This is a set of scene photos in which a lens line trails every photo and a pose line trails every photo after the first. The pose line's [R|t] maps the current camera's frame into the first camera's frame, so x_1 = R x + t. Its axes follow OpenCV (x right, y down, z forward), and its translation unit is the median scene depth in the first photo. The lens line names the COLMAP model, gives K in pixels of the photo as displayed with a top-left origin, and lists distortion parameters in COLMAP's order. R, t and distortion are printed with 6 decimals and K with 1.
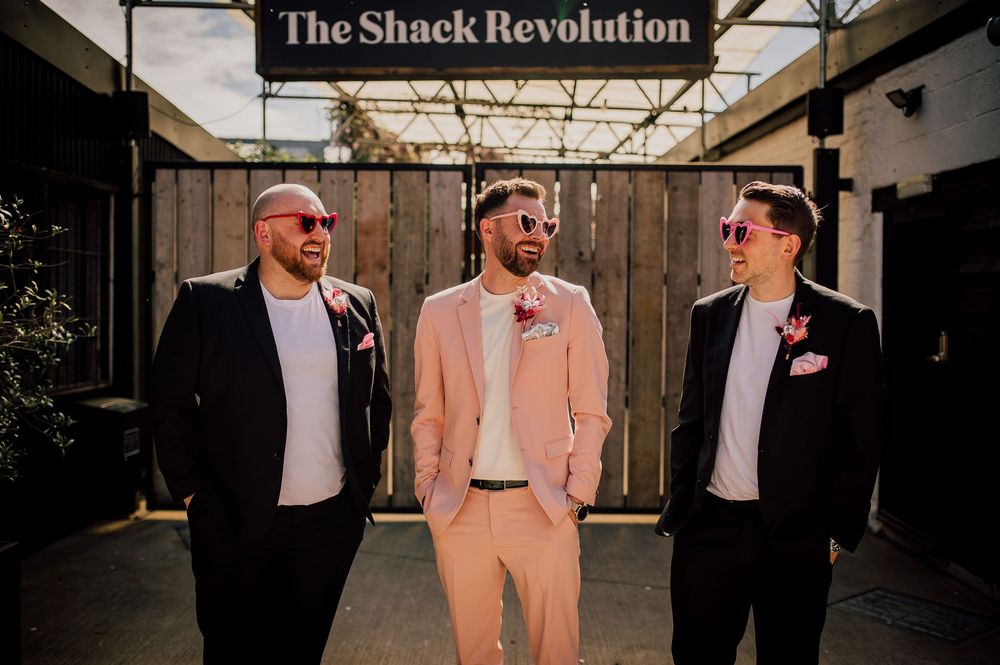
lens RADIAL K [[985.4, 0, 500.0], [0, 985.4, 332.5], [0, 0, 1]] dist [-0.072042, 0.117739]
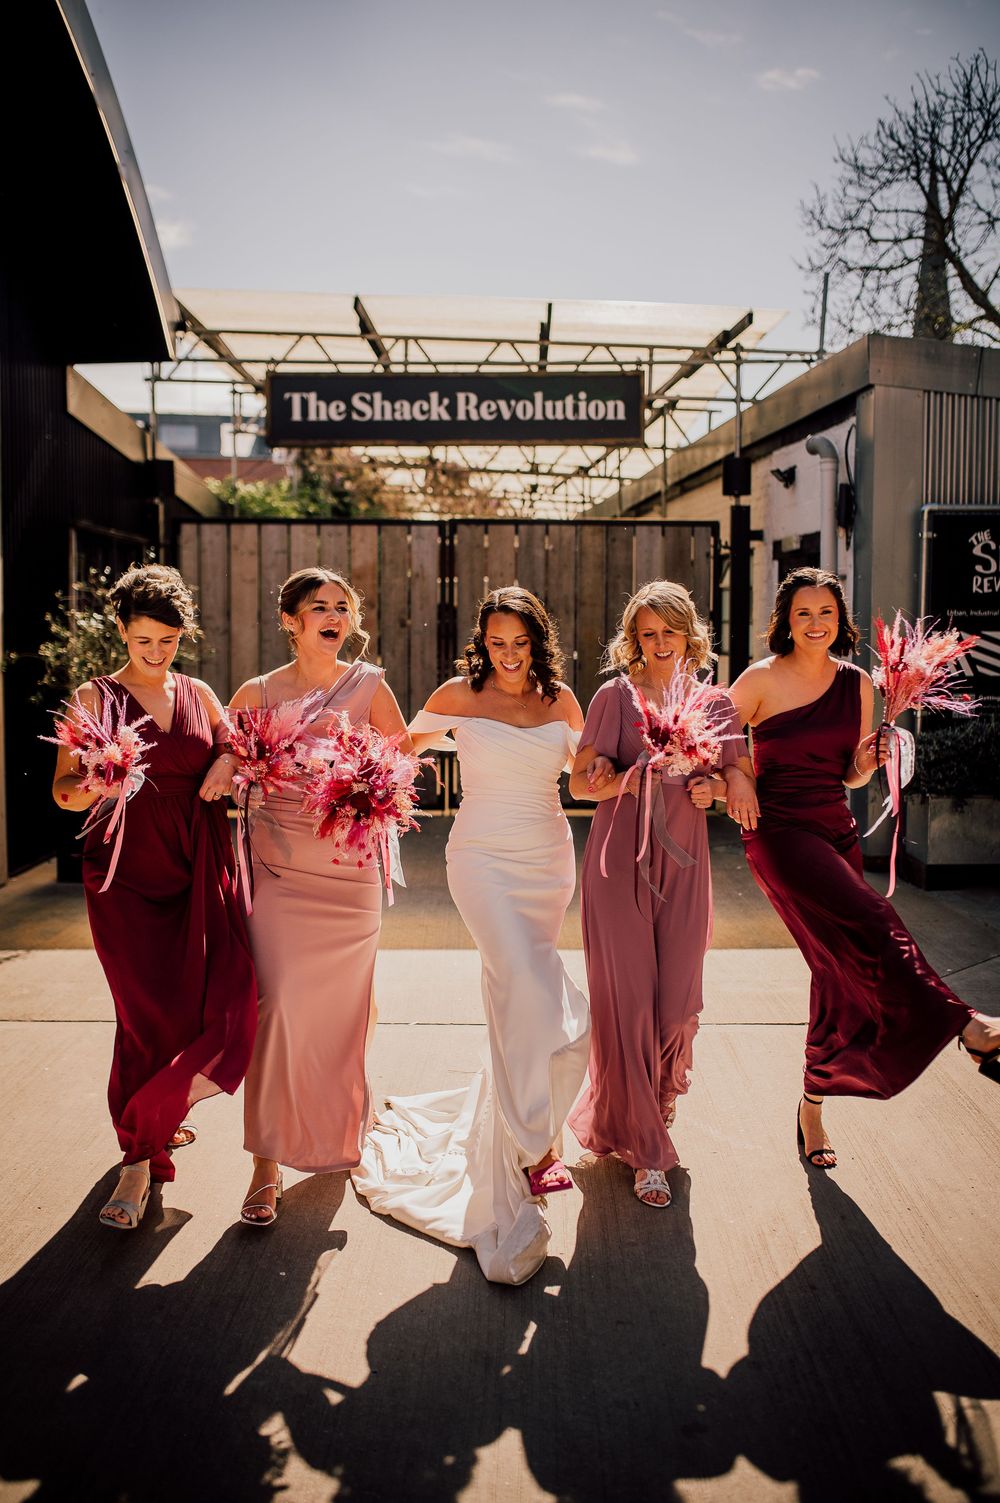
lens RADIAL K [[1474.9, 0, 500.8], [0, 1474.9, 757.1], [0, 0, 1]] dist [-0.050168, 0.042829]
pose [[0.999629, -0.005023, 0.026759, -0.010805], [0.003684, 0.998750, 0.049840, 0.029877], [-0.026975, -0.049723, 0.998399, -0.821536]]
